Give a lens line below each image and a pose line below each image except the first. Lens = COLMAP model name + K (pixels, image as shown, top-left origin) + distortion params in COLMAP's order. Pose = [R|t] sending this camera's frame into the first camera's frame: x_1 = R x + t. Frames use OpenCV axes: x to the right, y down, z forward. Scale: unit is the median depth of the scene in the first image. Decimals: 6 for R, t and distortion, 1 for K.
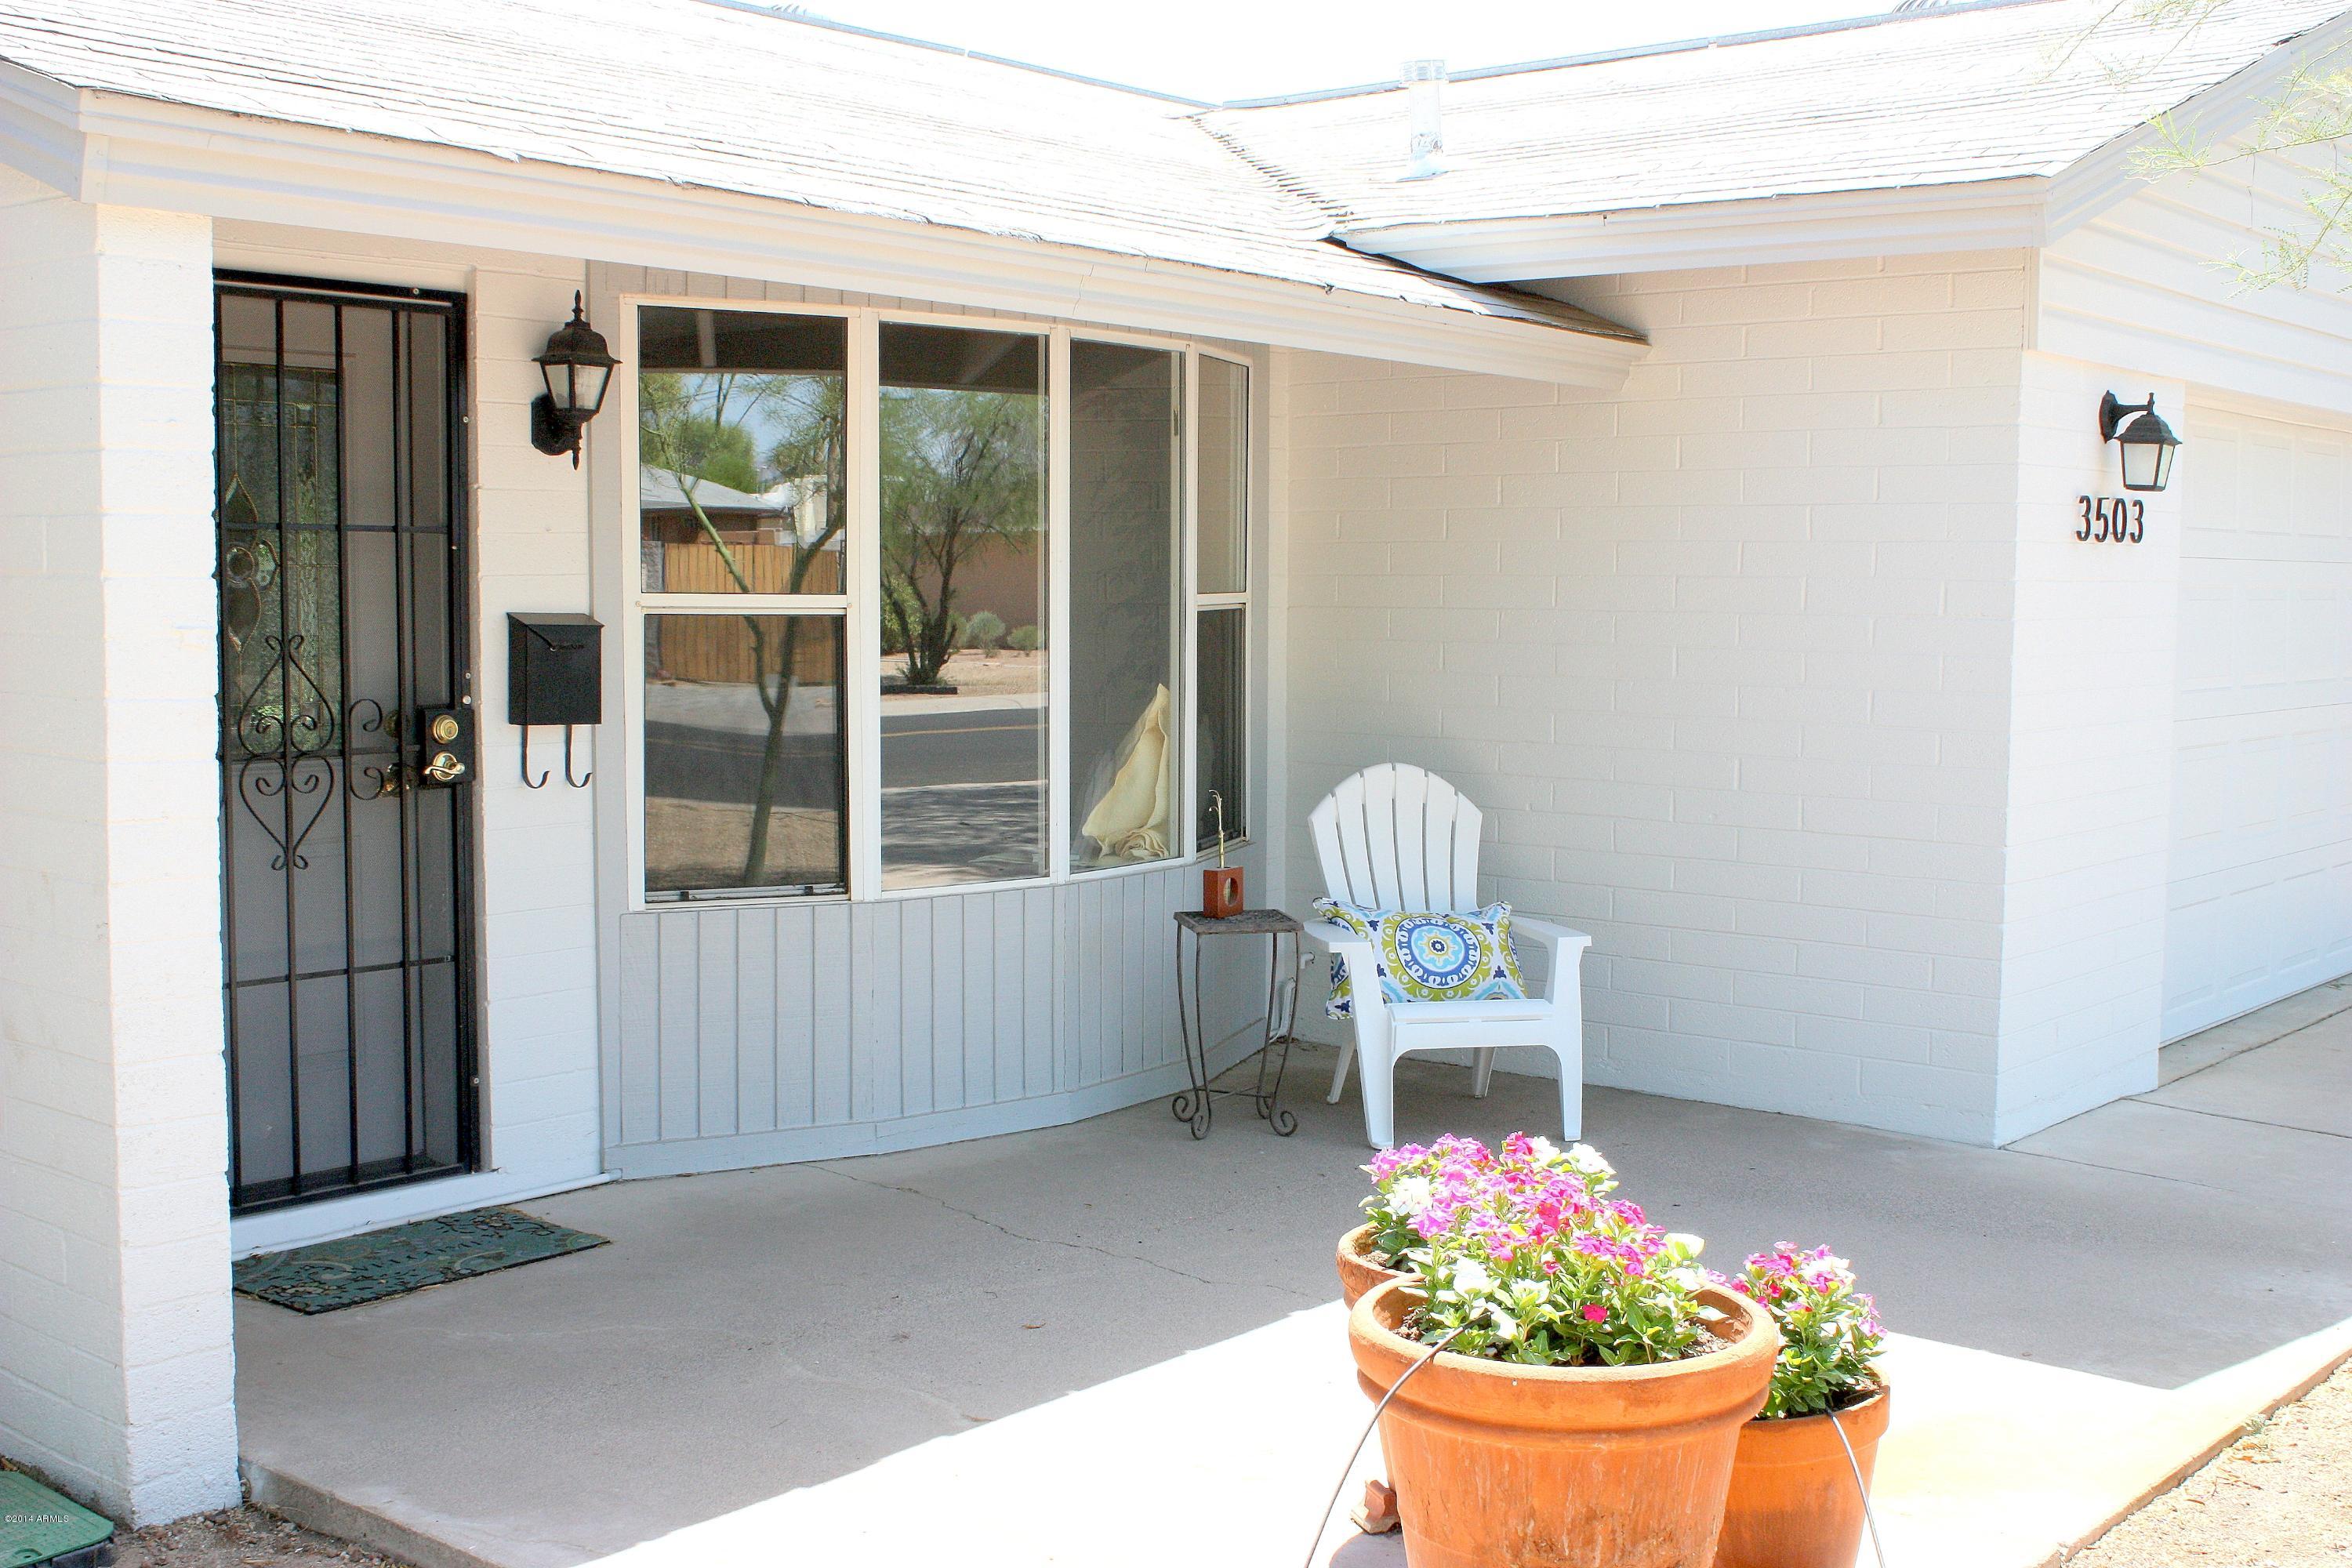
lens RADIAL K [[2648.9, 0, 1176.8], [0, 2648.9, 814.5], [0, 0, 1]] dist [-0.068526, 0.055140]
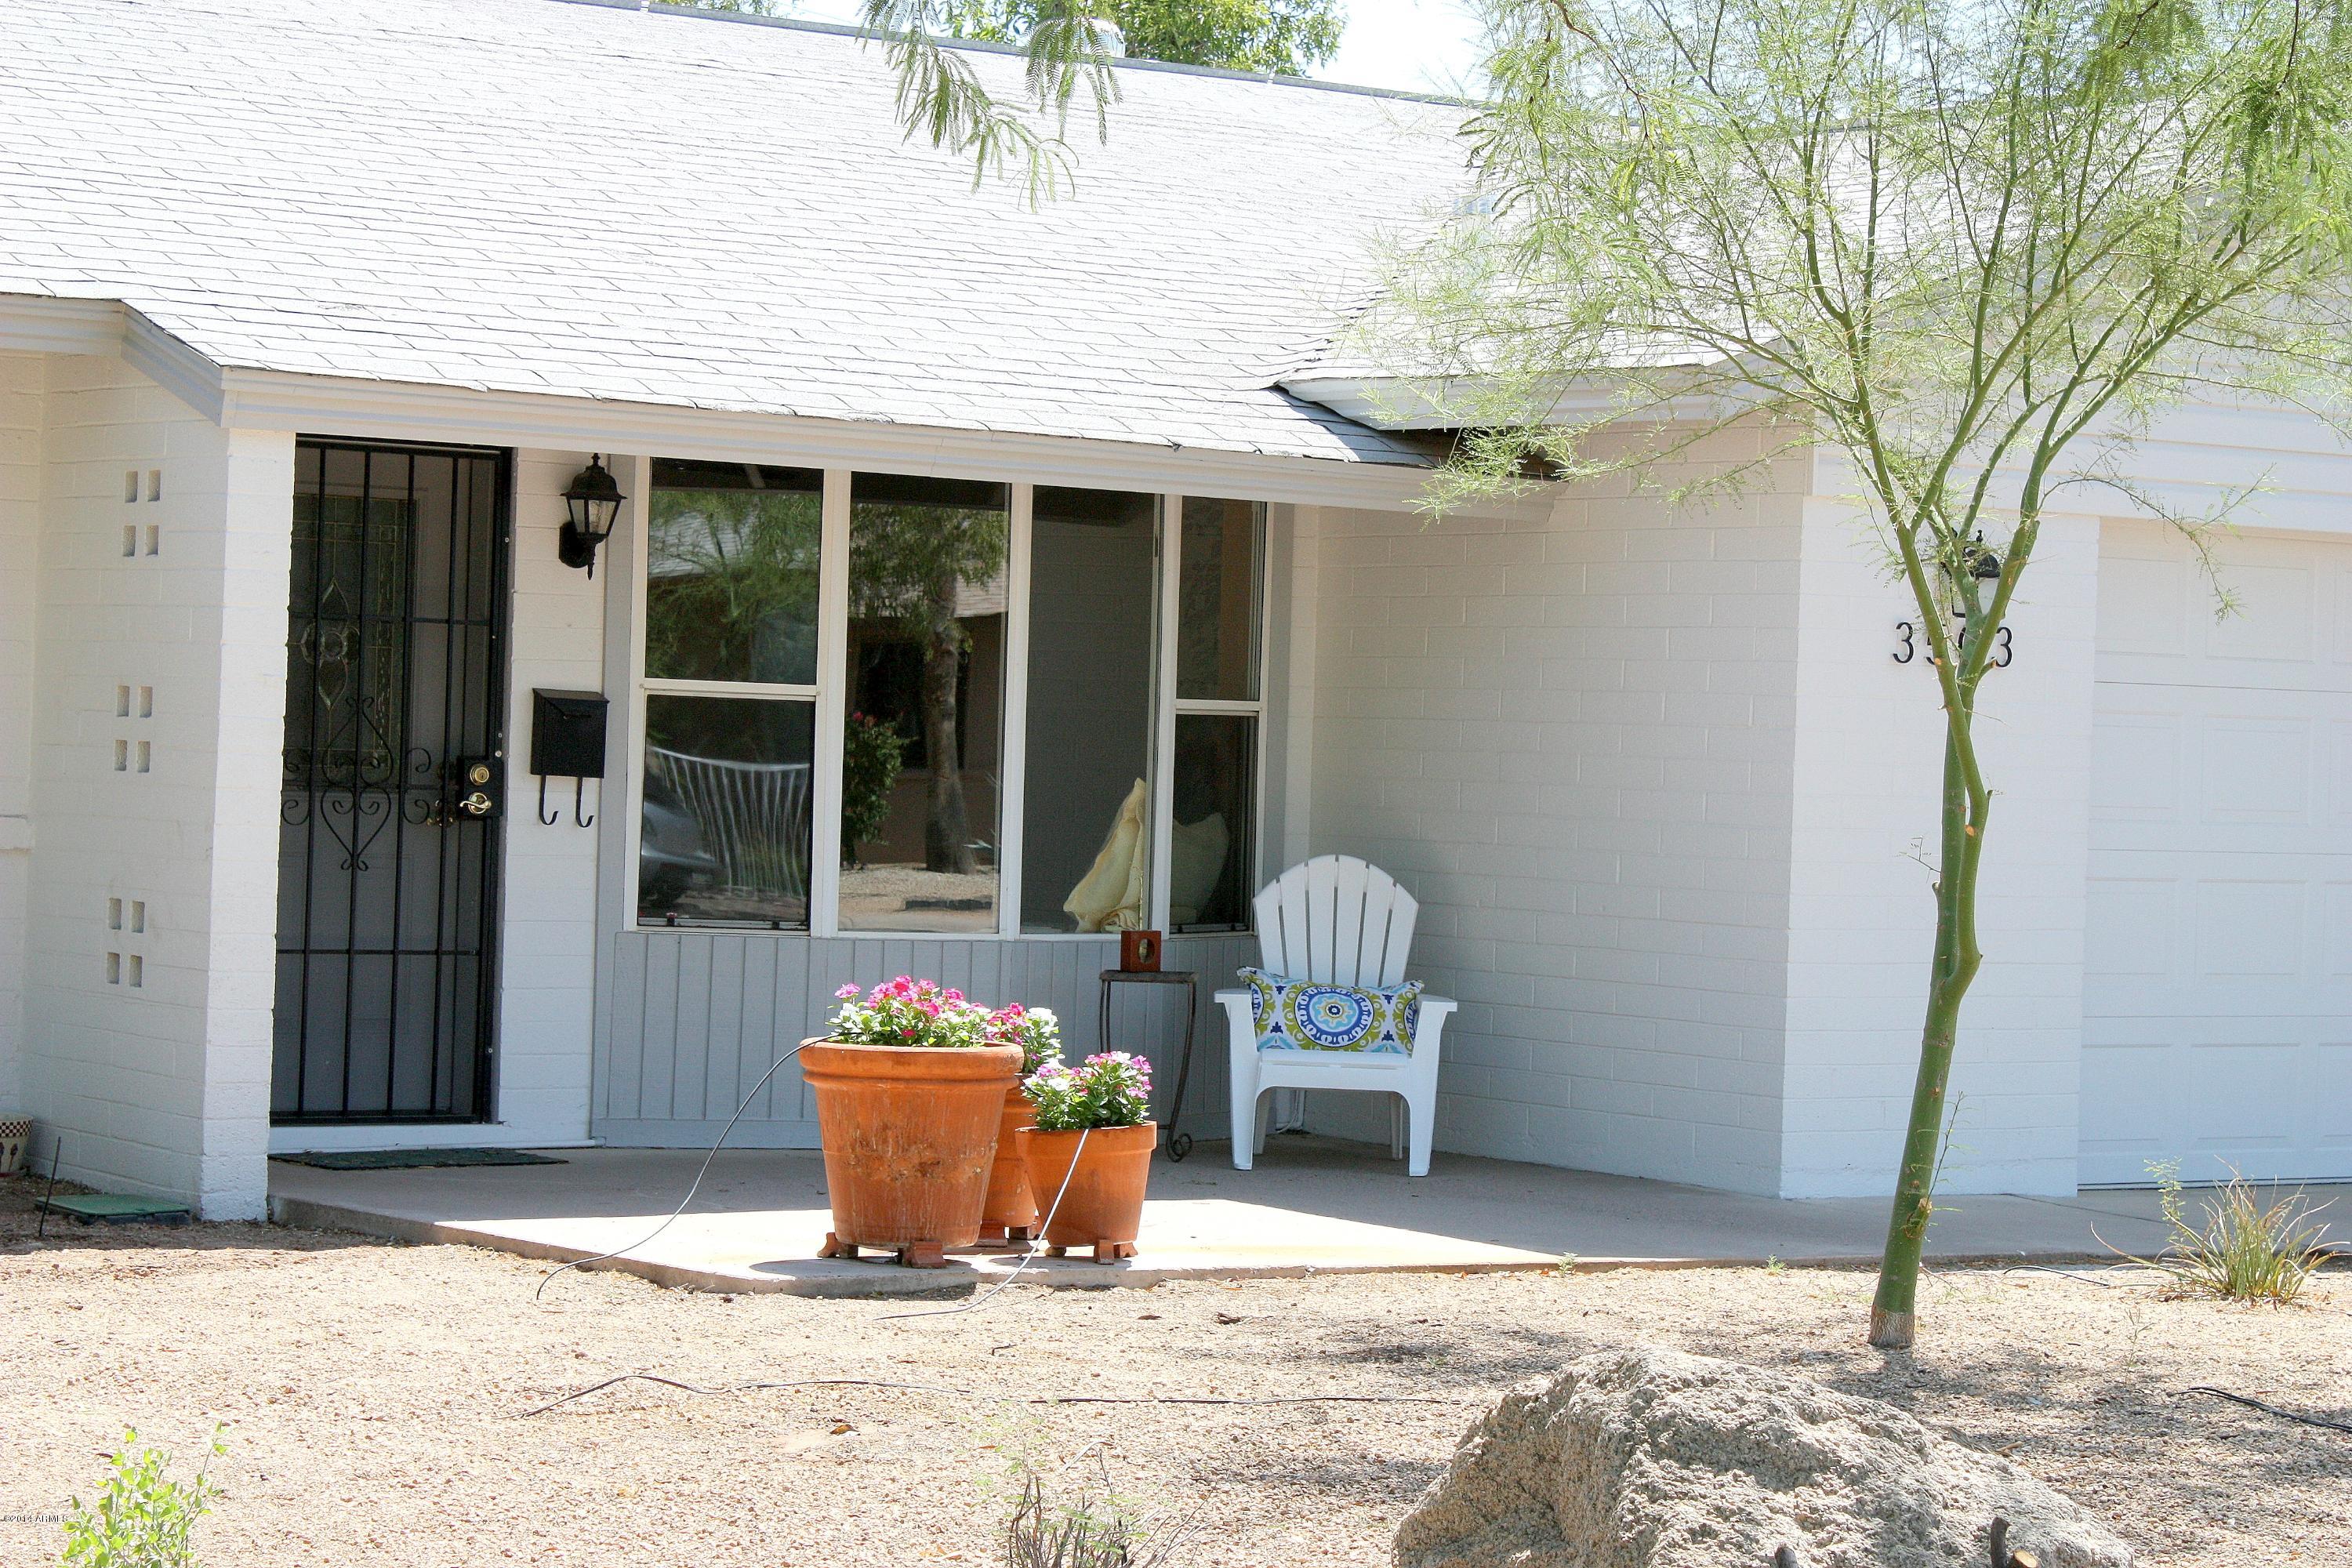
lens RADIAL K [[5846.5, 0, 1176.0], [0, 5846.5, 784.0], [0, 0, 1]] dist [0.156729, -0.207435]
pose [[0.968661, 0.028419, -0.246755, 0.757319], [-0.049568, 0.995568, -0.079924, 0.183269], [0.243390, 0.089651, 0.965776, -1.684839]]
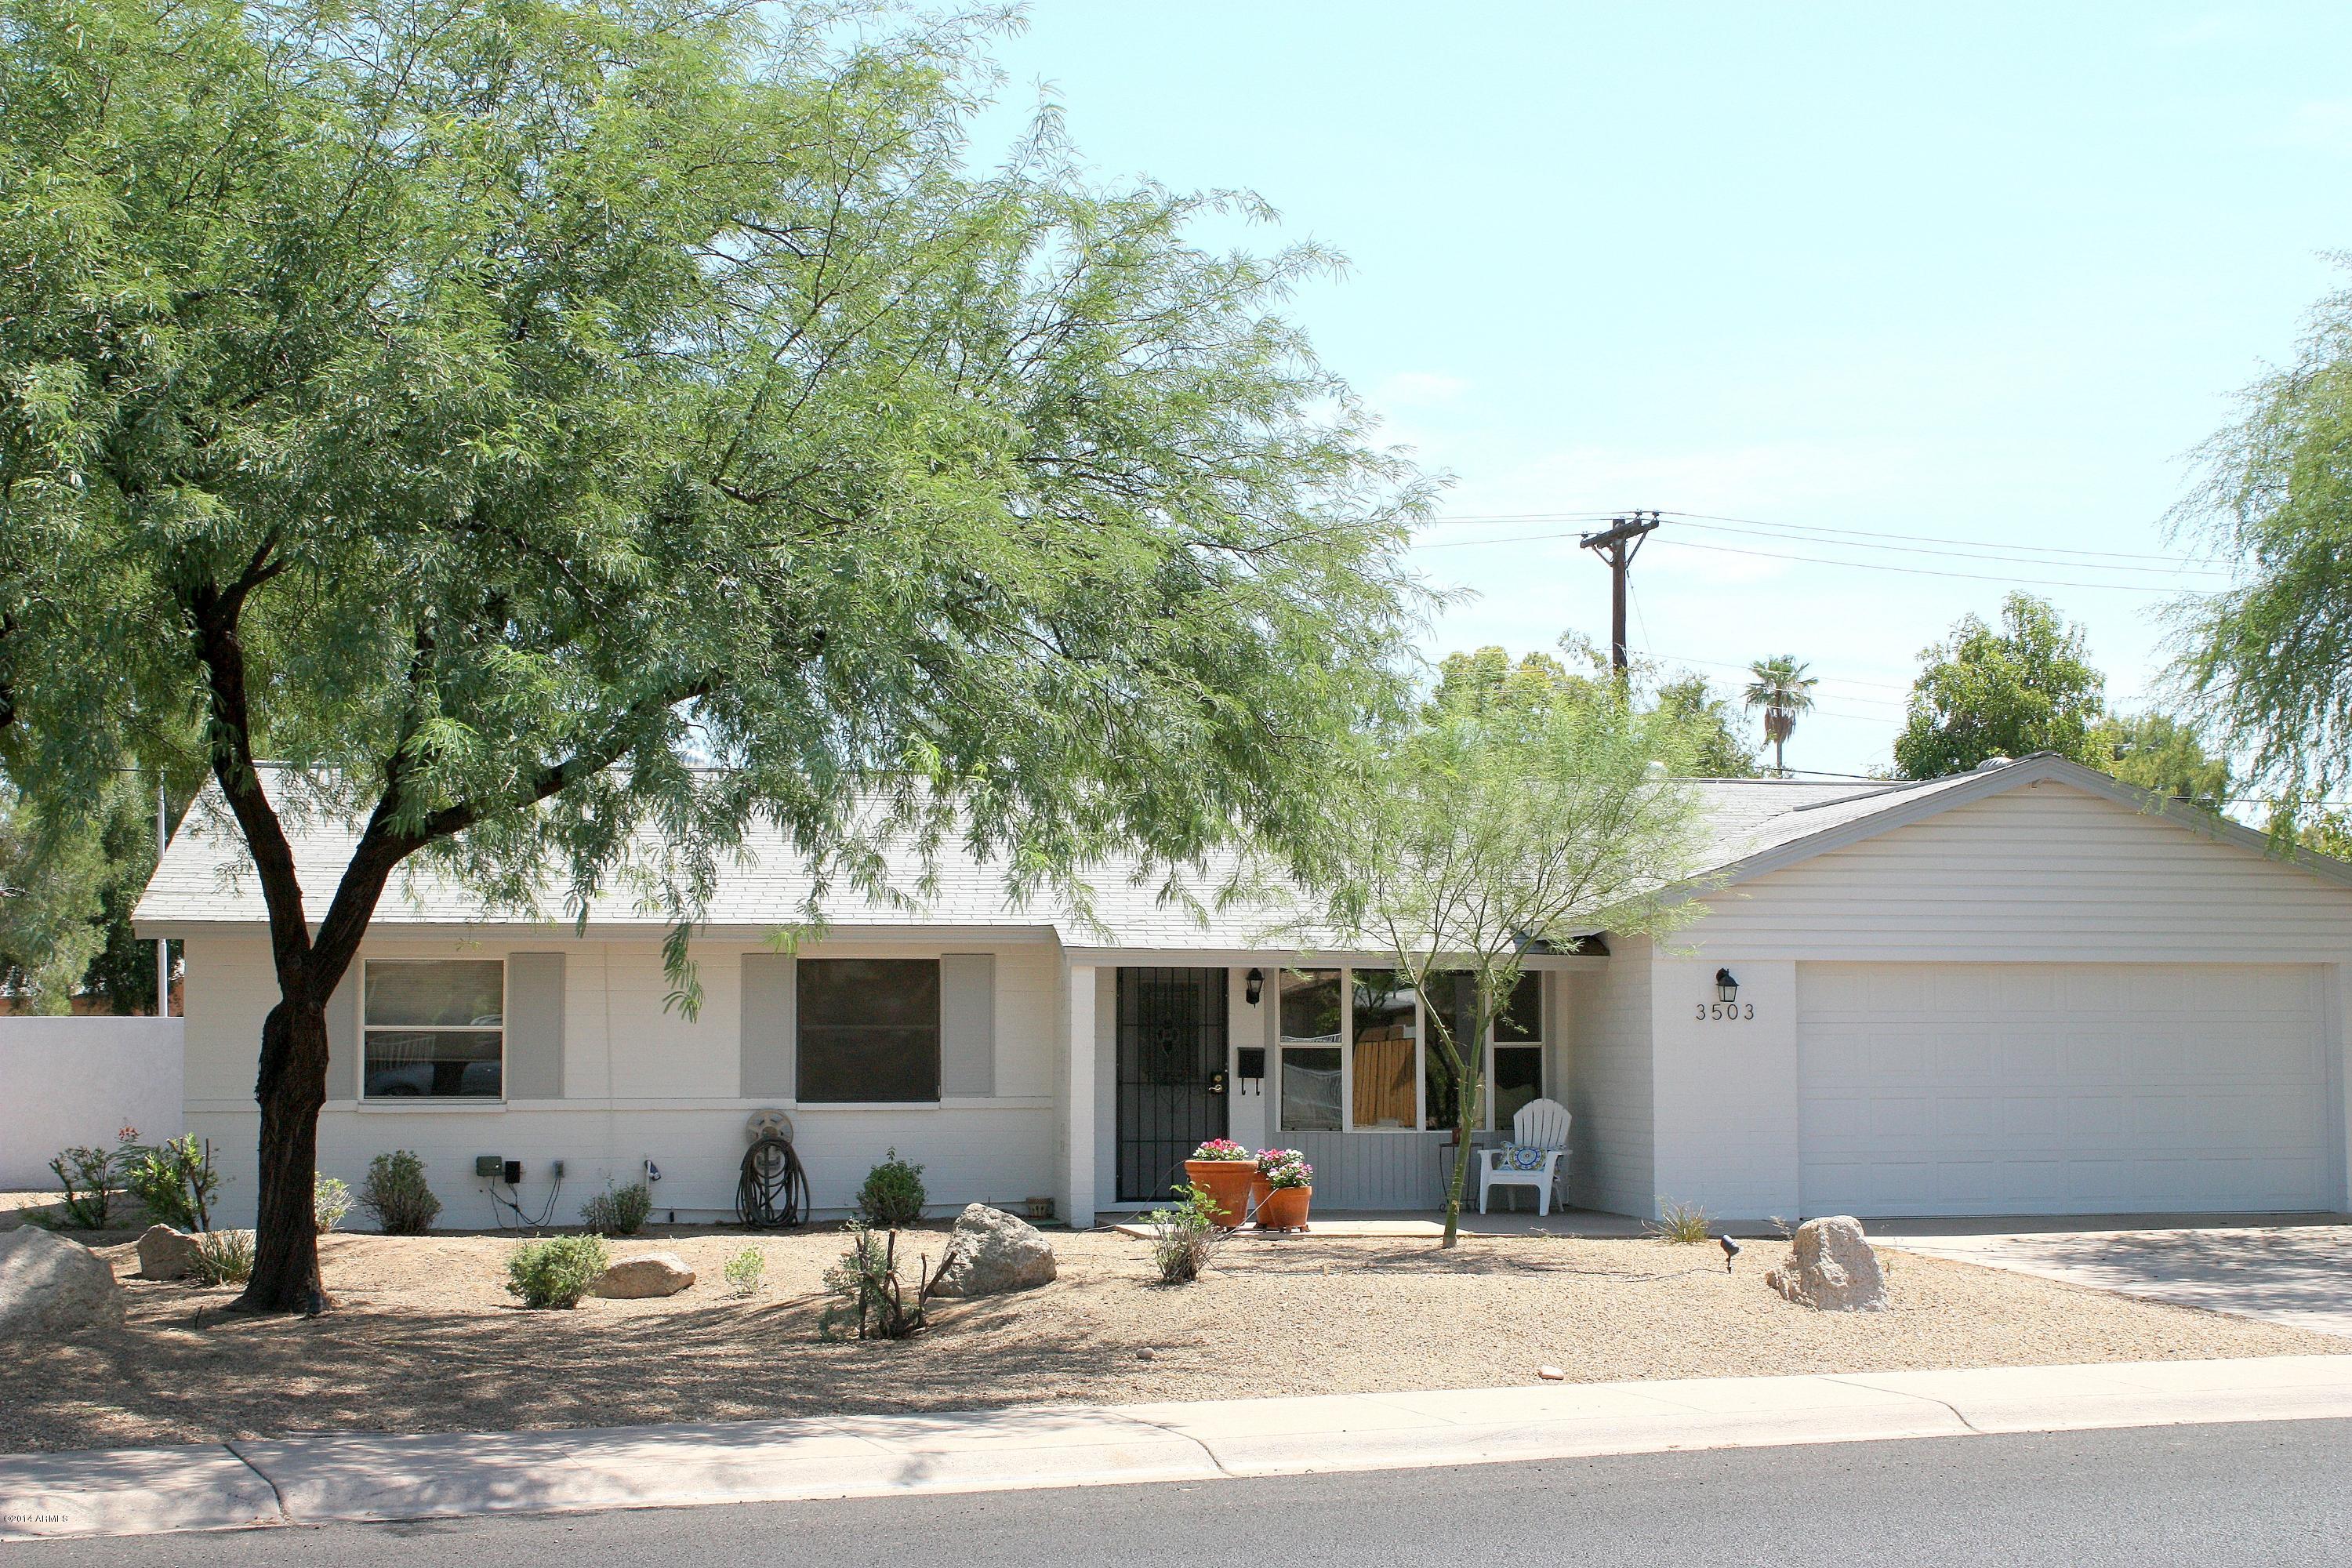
lens RADIAL K [[3258.5, 0, 1178.8], [0, 3258.5, 749.4], [0, 0, 1]] dist [-0.105055, 0.002962]
pose [[0.771414, -0.063108, -0.633197, 2.584173], [-0.051640, 0.985580, -0.161140, 0.250055], [0.634235, 0.157003, 0.757031, -2.560871]]
